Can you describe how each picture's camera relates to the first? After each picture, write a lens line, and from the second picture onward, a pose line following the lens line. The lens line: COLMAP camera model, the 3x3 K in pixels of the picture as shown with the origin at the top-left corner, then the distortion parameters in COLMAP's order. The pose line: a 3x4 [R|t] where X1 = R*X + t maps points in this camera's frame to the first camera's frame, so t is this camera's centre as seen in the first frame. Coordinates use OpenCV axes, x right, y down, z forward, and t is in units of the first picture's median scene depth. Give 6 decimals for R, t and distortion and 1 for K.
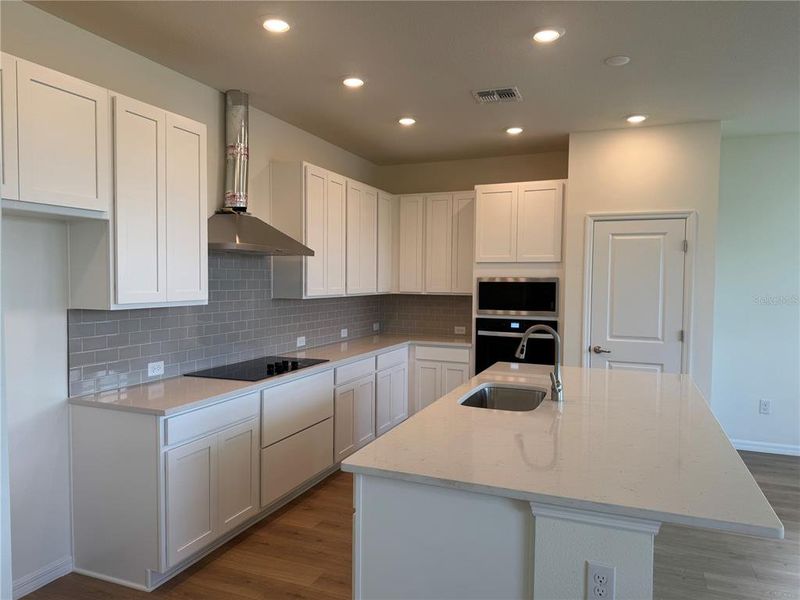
lens RADIAL K [[564.1, 0, 400.0], [0, 564.1, 300.0], [0, 0, 1]] dist [0.074865, -0.103643]
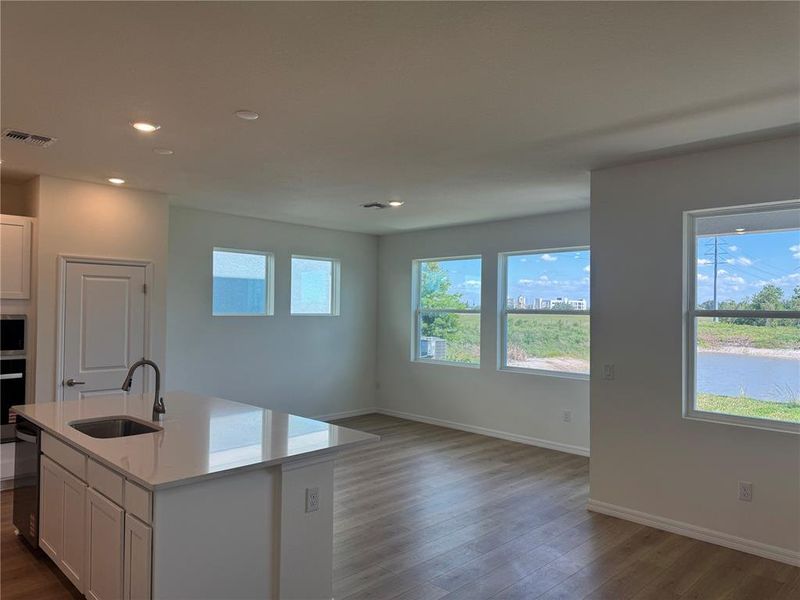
lens RADIAL K [[564.1, 0, 400.0], [0, 564.1, 300.0], [0, 0, 1]] dist [0.074865, -0.103643]
pose [[0.386002, 0.010712, 0.922436, -0.404521], [0.028554, 0.999315, -0.023554, -0.024419], [-0.922056, 0.035431, 0.385431, 0.014483]]
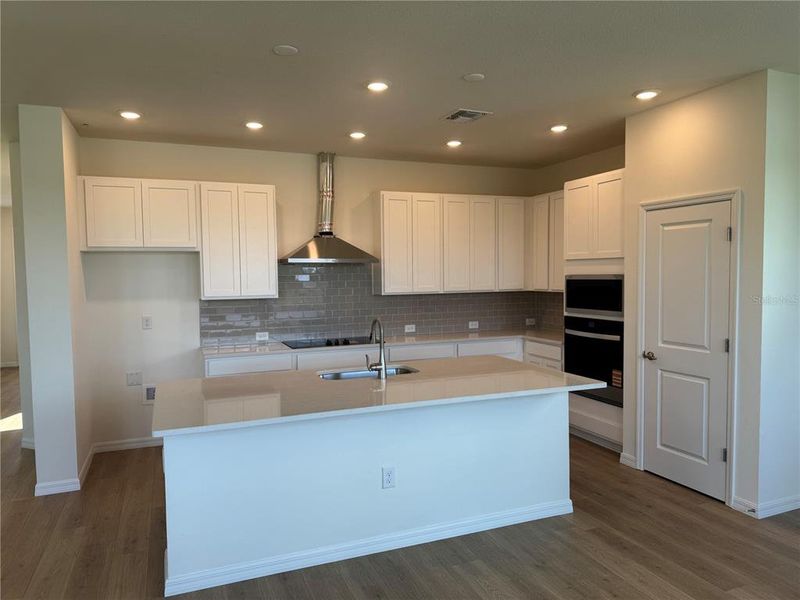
lens RADIAL K [[564.1, 0, 400.0], [0, 564.1, 300.0], [0, 0, 1]] dist [0.074865, -0.103643]
pose [[0.696217, 0.016841, -0.717634, 0.715422], [-0.009079, 0.999851, 0.014656, -0.009016], [0.717774, -0.003688, 0.696266, 0.100803]]
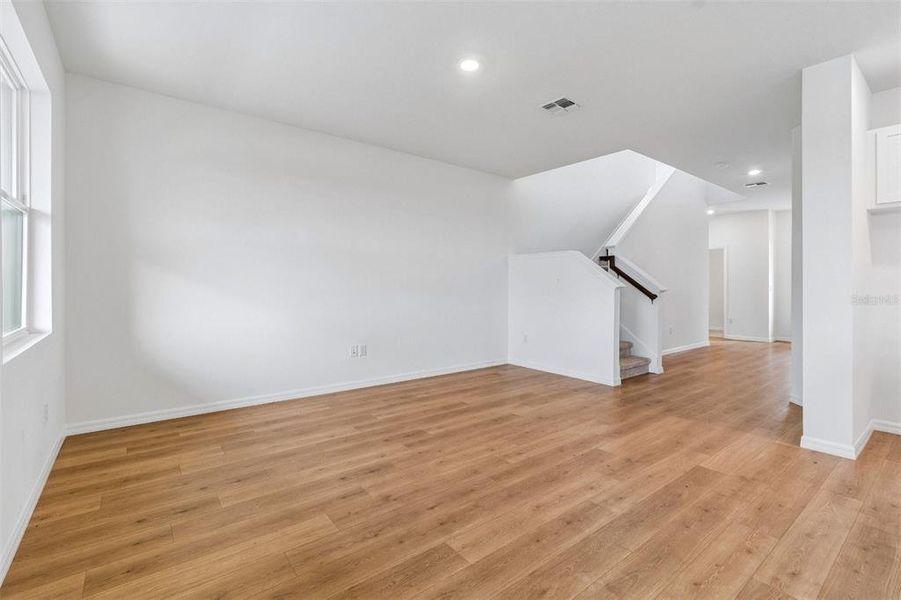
lens RADIAL K [[412.0, 0, 458.3], [0, 412.0, 281.3], [0, 0, 1]] dist [0.001324, 0.000643]
pose [[-0.482290, -0.018107, -0.875825, 0.539276], [-0.047368, 0.998863, 0.005433, 0.069063], [0.874730, 0.044106, -0.482599, 0.137031]]
